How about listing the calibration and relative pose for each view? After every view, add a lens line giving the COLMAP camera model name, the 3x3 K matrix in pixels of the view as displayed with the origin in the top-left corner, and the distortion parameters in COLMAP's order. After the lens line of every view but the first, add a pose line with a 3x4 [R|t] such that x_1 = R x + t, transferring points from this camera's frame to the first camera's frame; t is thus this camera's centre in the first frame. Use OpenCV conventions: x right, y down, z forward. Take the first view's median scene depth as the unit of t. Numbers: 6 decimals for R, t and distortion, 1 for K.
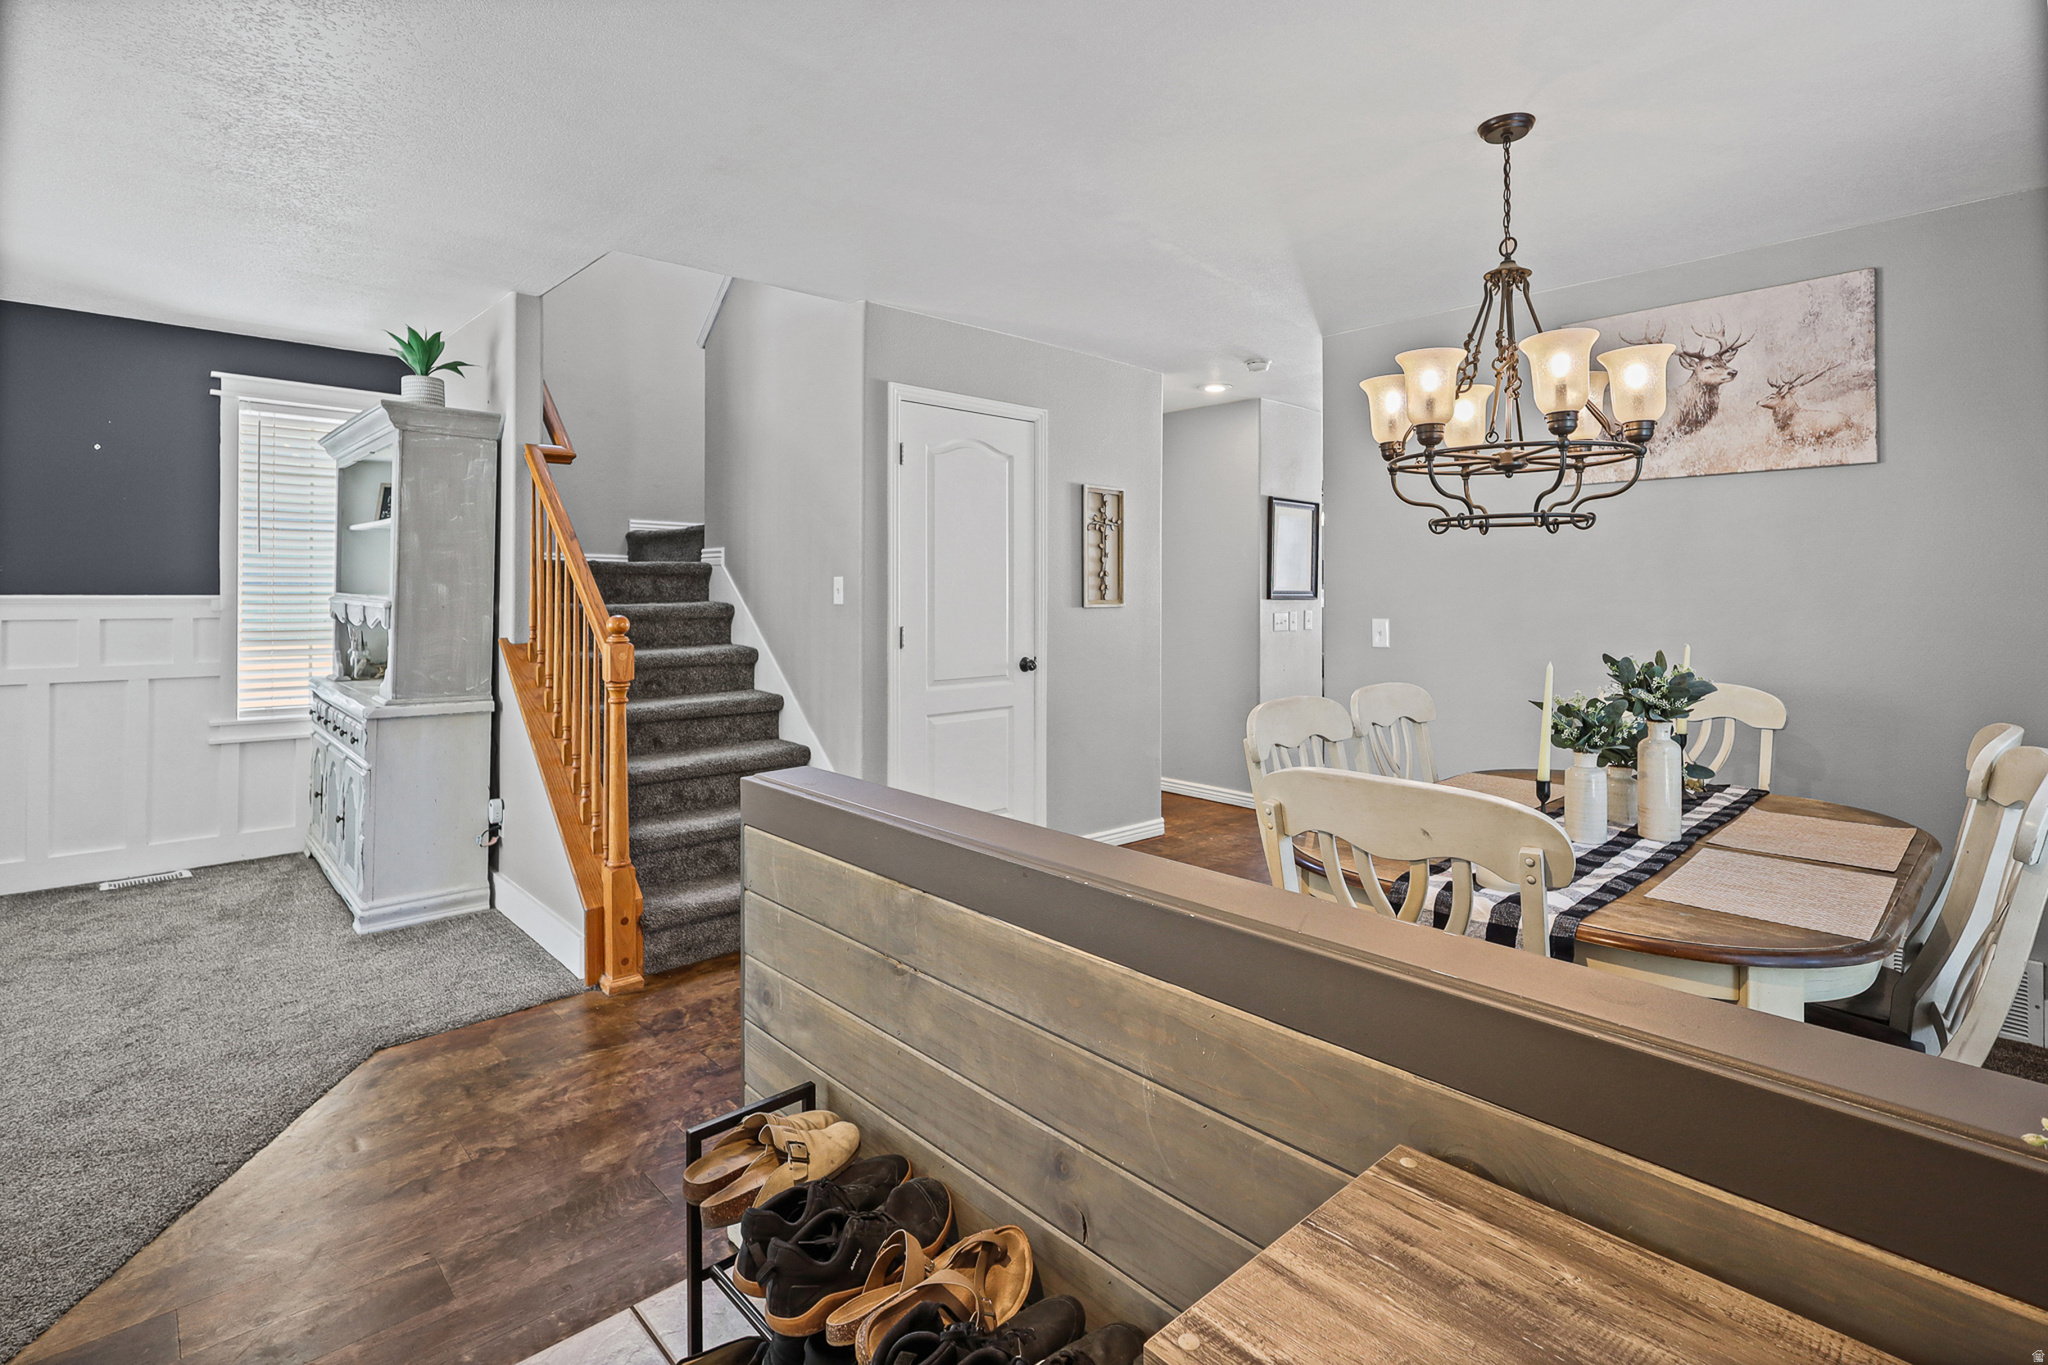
lens RADIAL K [[979.4, 0, 1034.4], [0, 979.4, 587.7], [0, 0, 1]] dist [-0.002941, -0.000271]
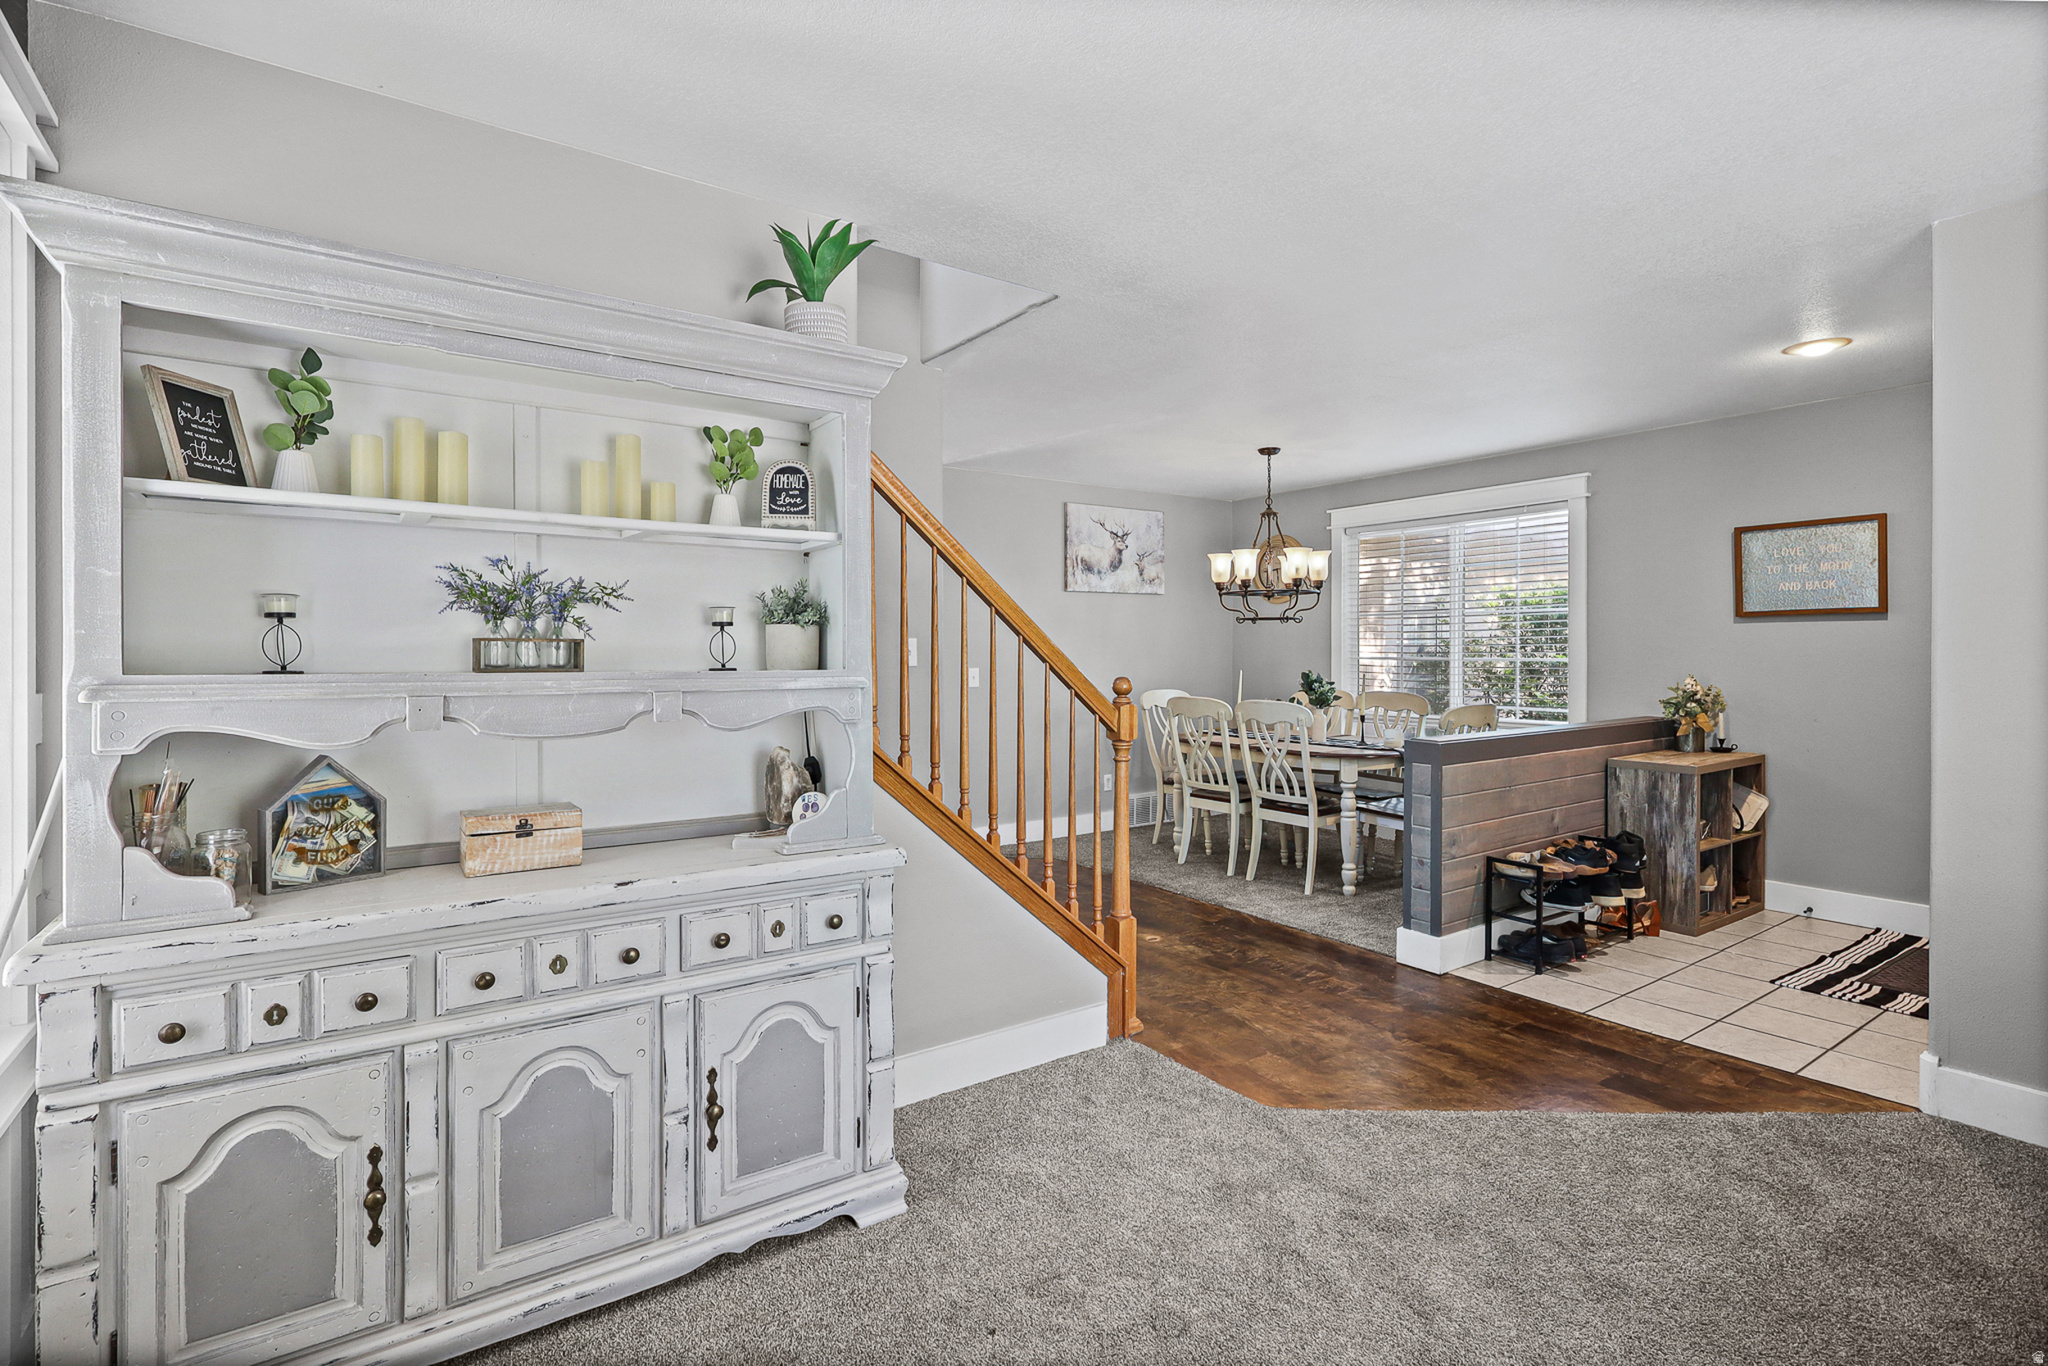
lens RADIAL K [[964.7, 0, 1009.5], [0, 964.7, 672.0], [0, 0, 1]] dist [0.000554, 0.000077]
pose [[0.149473, -0.026338, 0.988415, -1.621596], [-0.000712, 0.999642, 0.026745, -0.001292], [-0.988766, -0.004702, 0.149400, 1.079446]]
